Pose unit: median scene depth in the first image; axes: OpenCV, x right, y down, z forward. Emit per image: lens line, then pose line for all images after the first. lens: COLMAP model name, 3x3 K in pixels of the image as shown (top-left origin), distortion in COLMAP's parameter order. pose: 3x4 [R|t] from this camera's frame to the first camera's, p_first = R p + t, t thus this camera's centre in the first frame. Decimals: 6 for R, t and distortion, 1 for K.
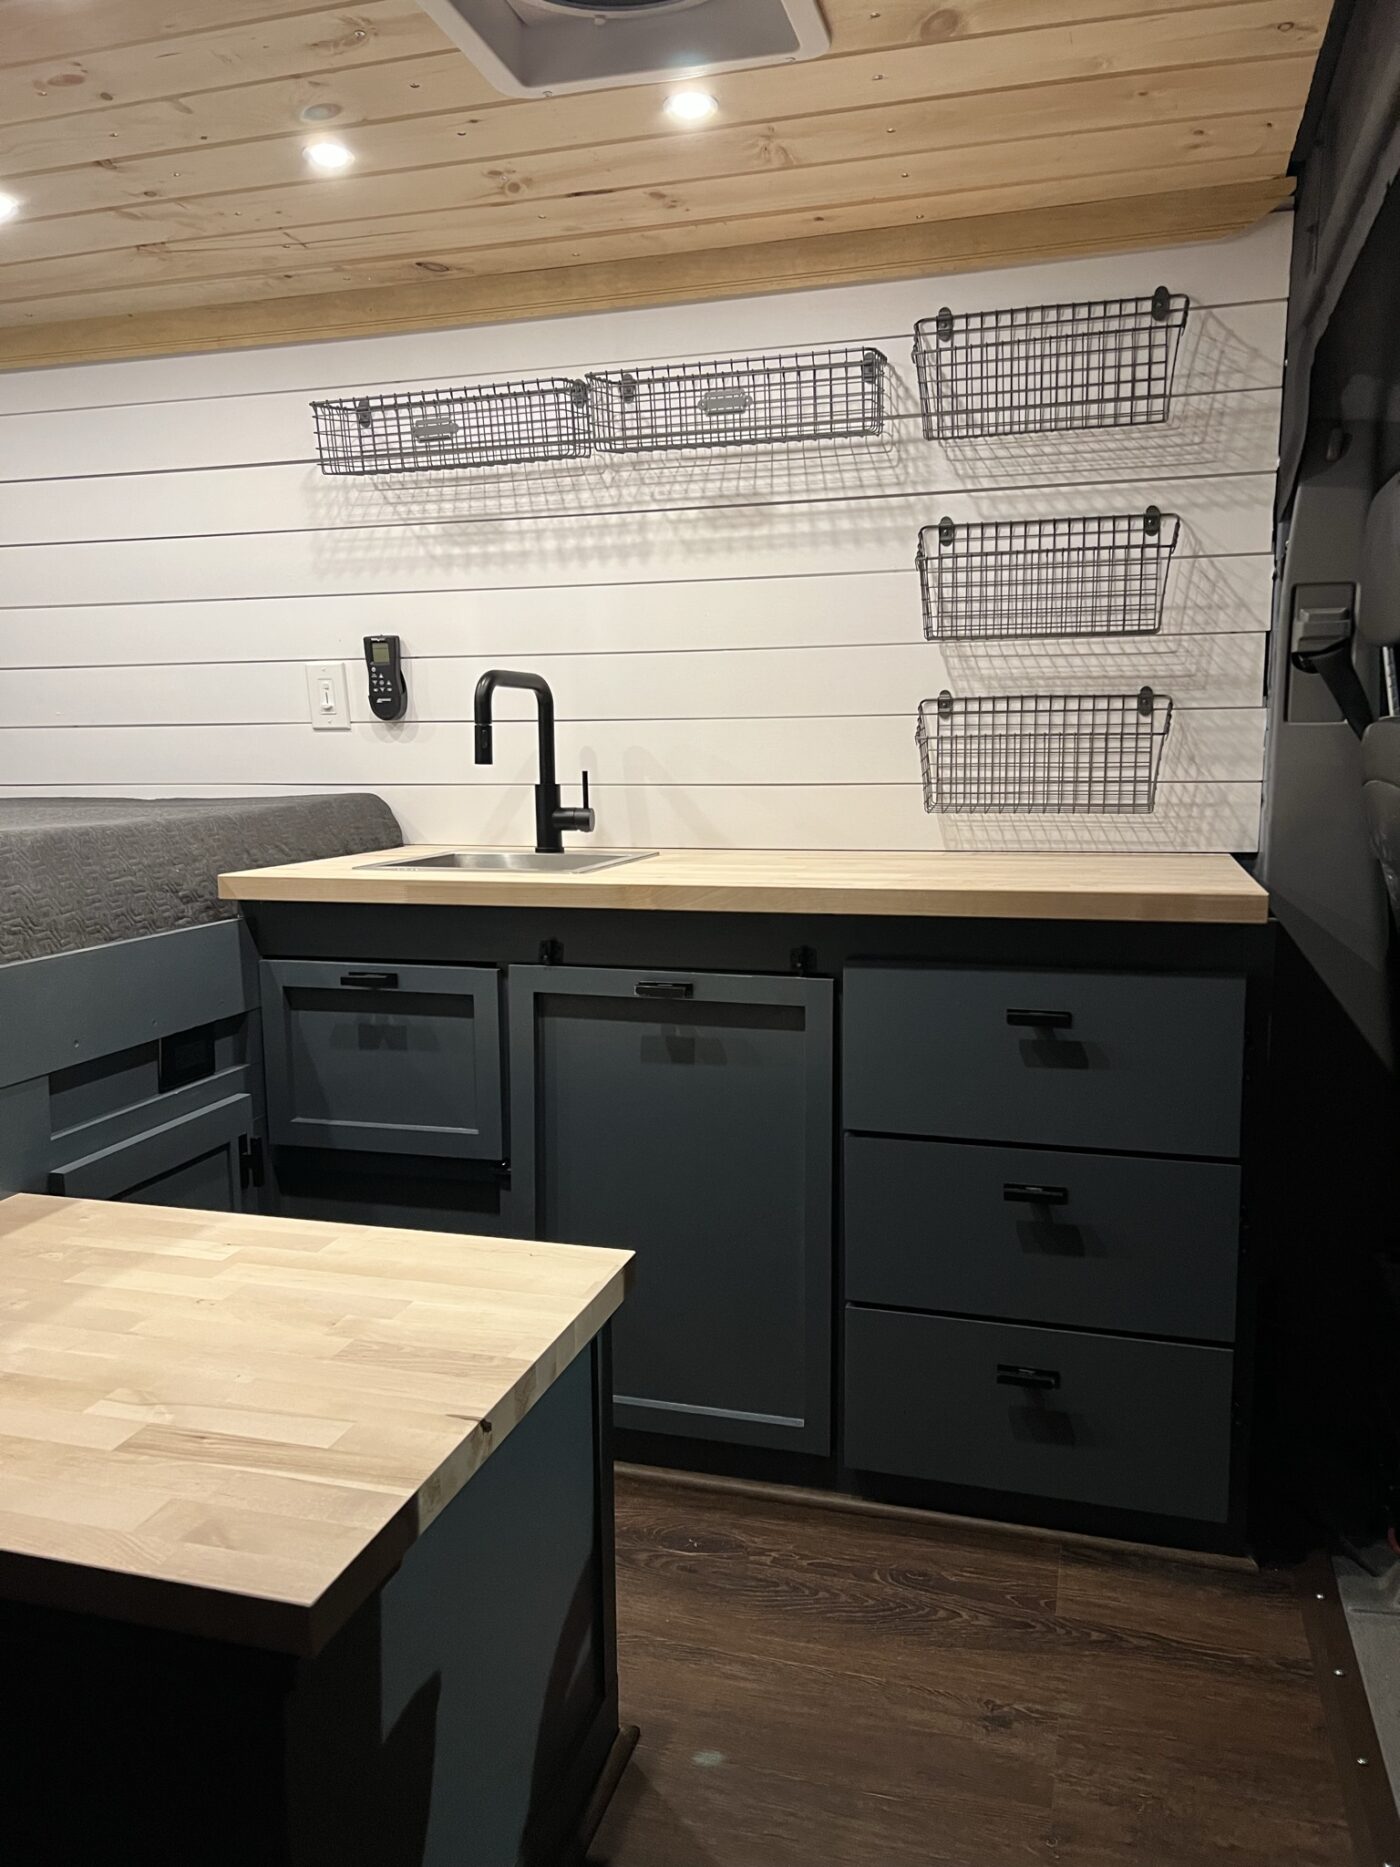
lens RADIAL K [[1404.4, 0, 705.2], [0, 1404.4, 940.2], [0, 0, 1]] dist [0.053027, -0.055053]
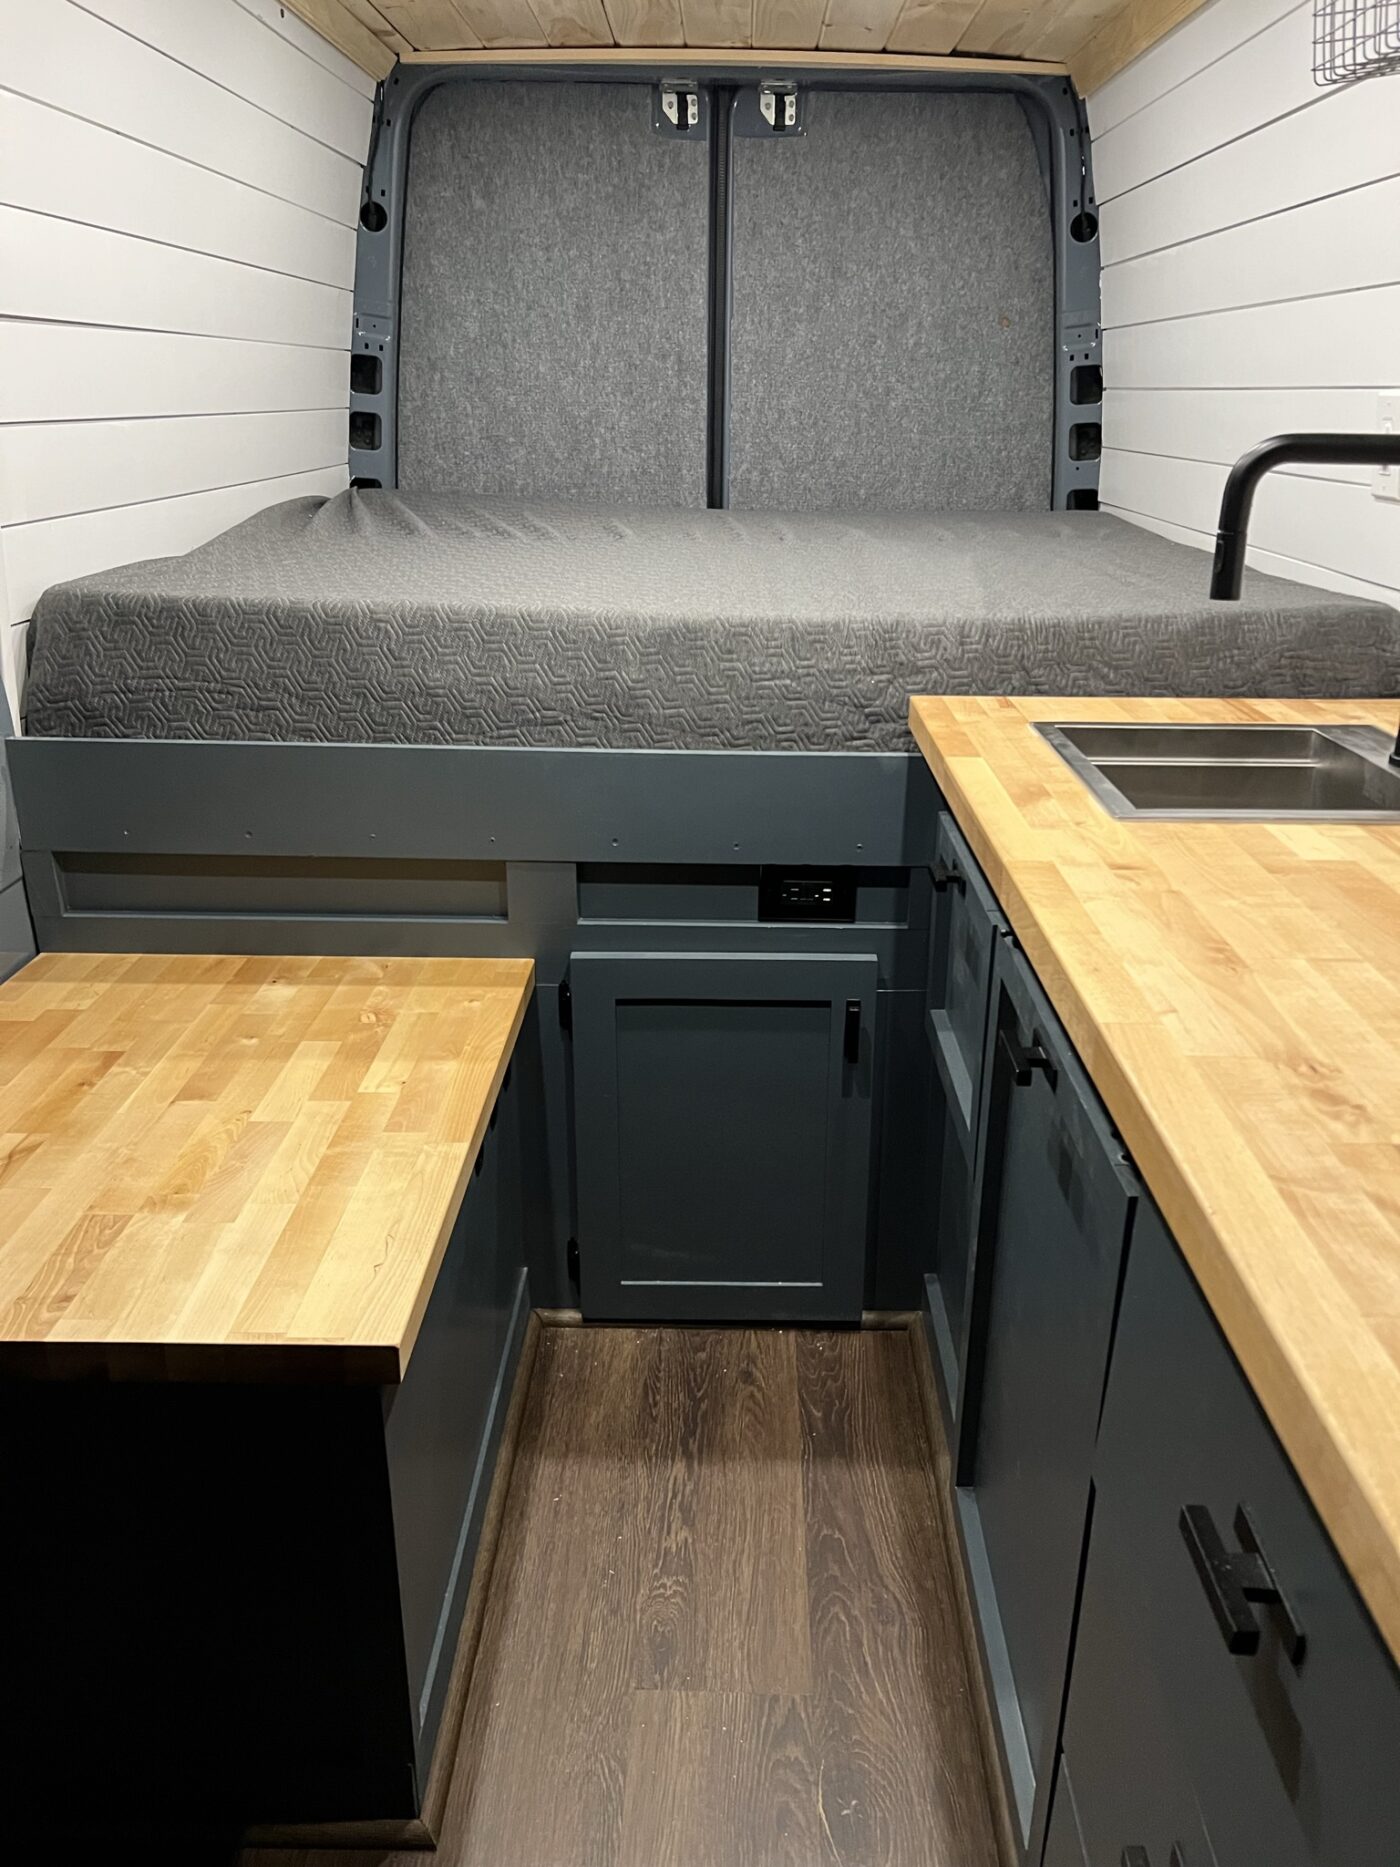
lens RADIAL K [[1403.6, 0, 707.5], [0, 1403.6, 933.0], [0, 0, 1]] dist [0.053174, -0.055359]
pose [[0.266284, 0.357266, -0.895240, 0.376918], [-0.146478, 0.932985, 0.328760, -0.158611], [0.952700, 0.043589, 0.300771, 0.610246]]
